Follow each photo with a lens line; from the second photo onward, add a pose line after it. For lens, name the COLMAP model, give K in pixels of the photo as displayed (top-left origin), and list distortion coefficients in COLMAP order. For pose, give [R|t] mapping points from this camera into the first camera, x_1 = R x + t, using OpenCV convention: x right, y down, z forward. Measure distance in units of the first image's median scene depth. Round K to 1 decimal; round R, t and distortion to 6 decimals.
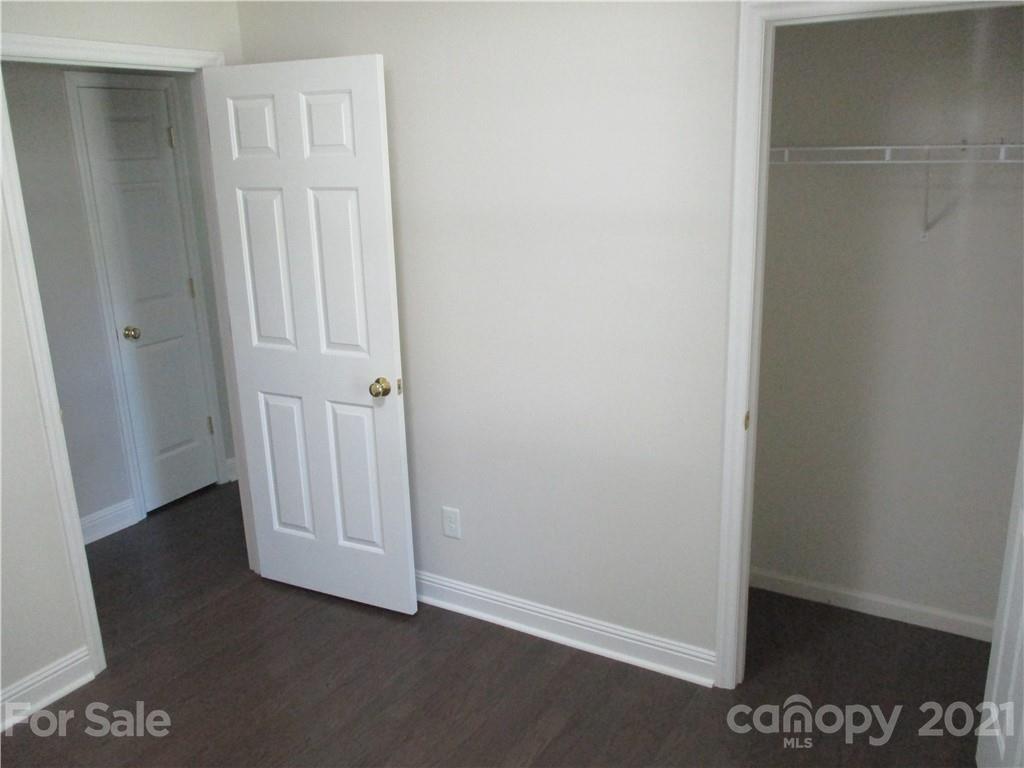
lens RADIAL K [[853.9, 0, 511.4], [0, 853.9, 375.4], [0, 0, 1]] dist [-0.034904, 0.022237]
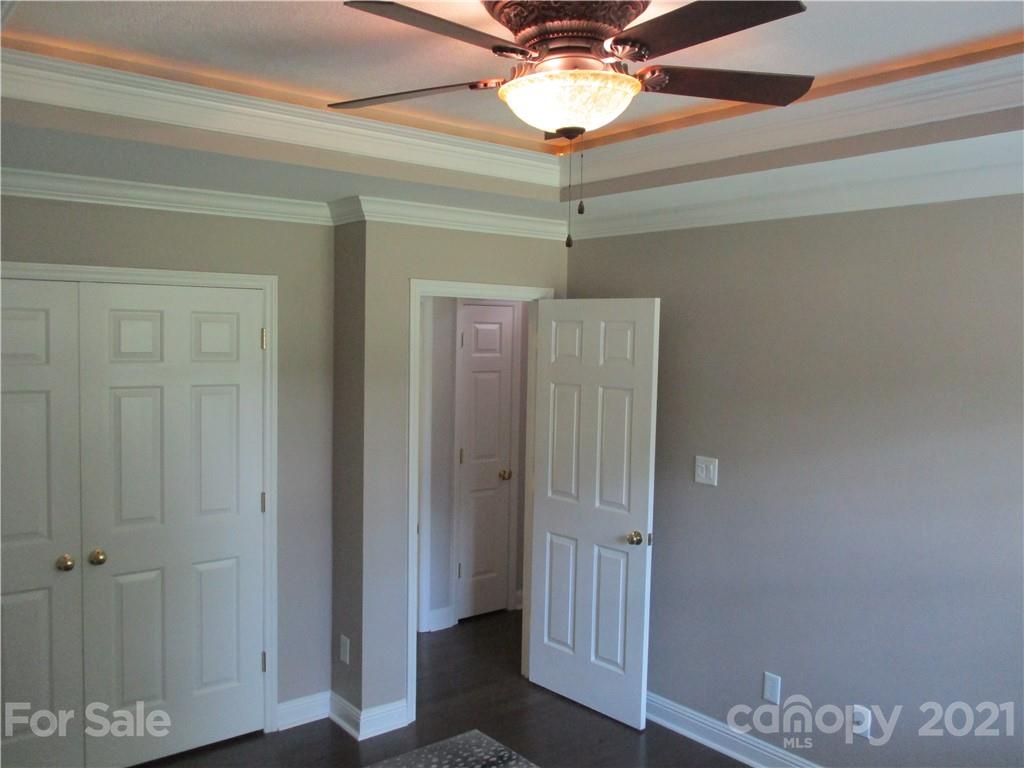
lens RADIAL K [[853.9, 0, 514.3], [0, 853.9, 387.2], [0, 0, 1]] dist [-0.034904, 0.022237]
pose [[0.934503, 0.067713, -0.349454, 0.108141], [-0.141311, 0.971636, -0.189618, 0.060036], [0.326702, 0.226581, 0.917566, -0.296617]]
